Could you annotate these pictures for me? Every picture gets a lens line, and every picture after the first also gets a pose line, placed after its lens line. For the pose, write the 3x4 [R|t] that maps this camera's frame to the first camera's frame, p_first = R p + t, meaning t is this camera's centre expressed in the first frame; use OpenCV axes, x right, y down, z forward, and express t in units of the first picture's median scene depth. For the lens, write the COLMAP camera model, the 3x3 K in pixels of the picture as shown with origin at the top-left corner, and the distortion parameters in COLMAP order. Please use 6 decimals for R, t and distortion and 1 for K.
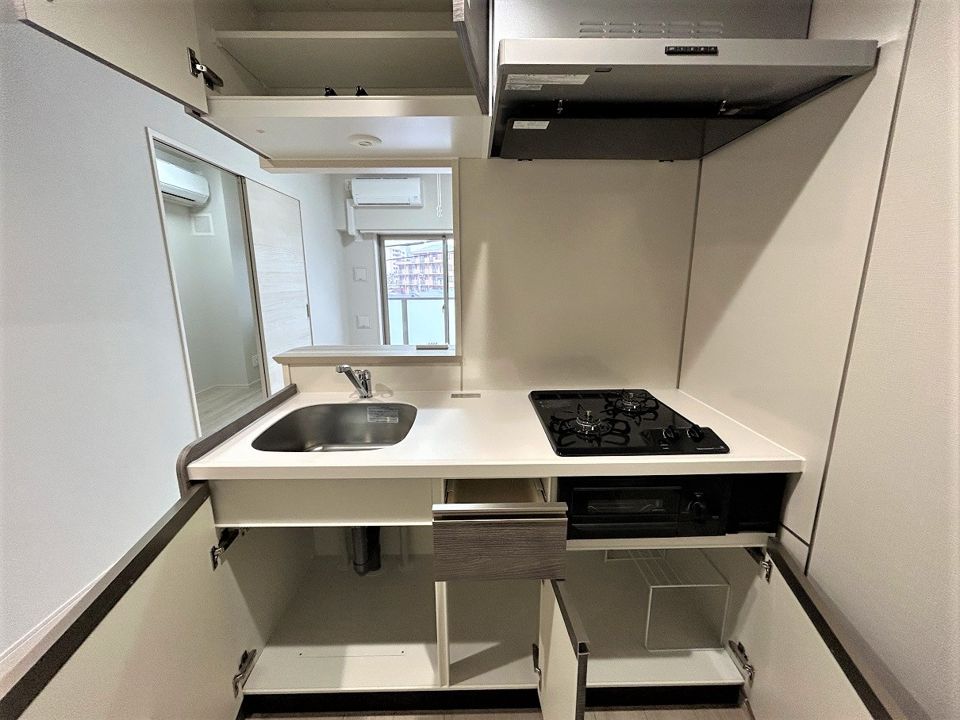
lens RADIAL K [[382.9, 0, 477.1], [0, 382.9, 356.4], [0, 0, 1]] dist [-0.000021, 0.000228]
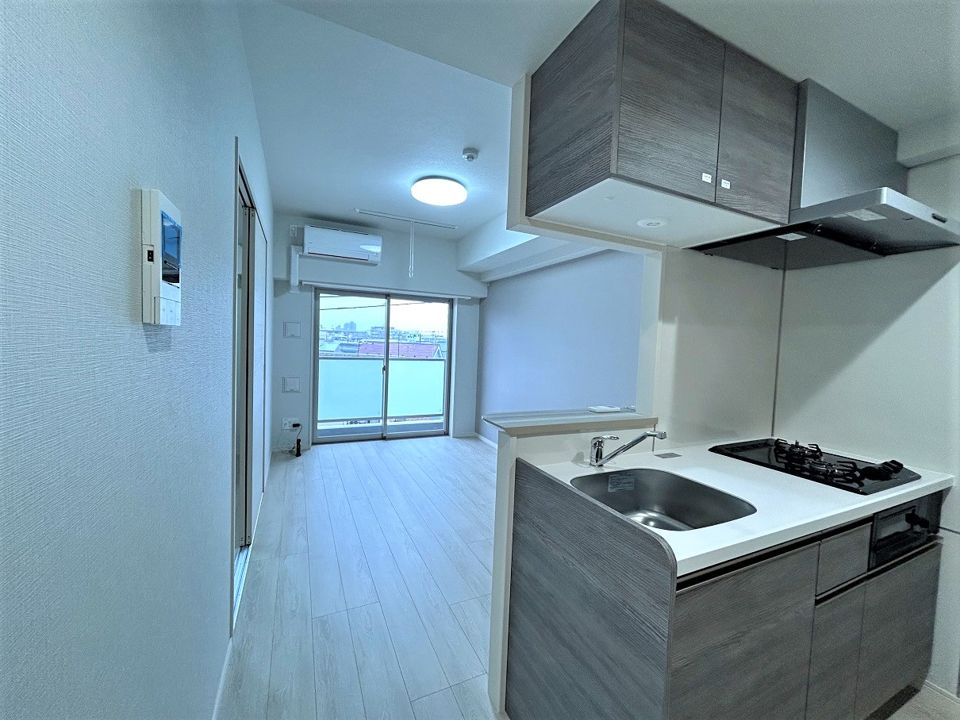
lens RADIAL K [[382.9, 0, 477.1], [0, 382.9, 356.4], [0, 0, 1]] dist [-0.000021, 0.000228]
pose [[0.910833, 0.024594, 0.412041, -1.063406], [0.040940, 0.987919, -0.149466, -0.035348], [-0.410739, 0.153007, 0.898823, 0.249105]]
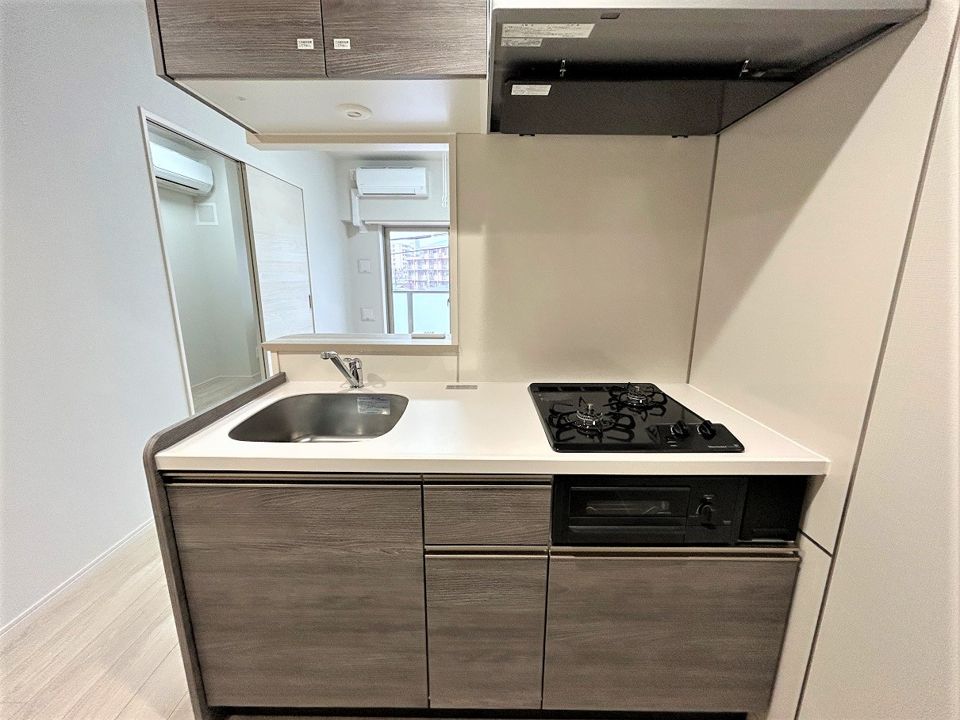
lens RADIAL K [[382.9, 0, 477.1], [0, 382.9, 356.4], [0, 0, 1]] dist [-0.000021, 0.000228]
pose [[0.999701, 0.013510, -0.020399, 0.029768], [-0.013302, 0.999858, 0.010300, 0.017870], [0.020535, -0.010025, 0.999739, 0.059267]]
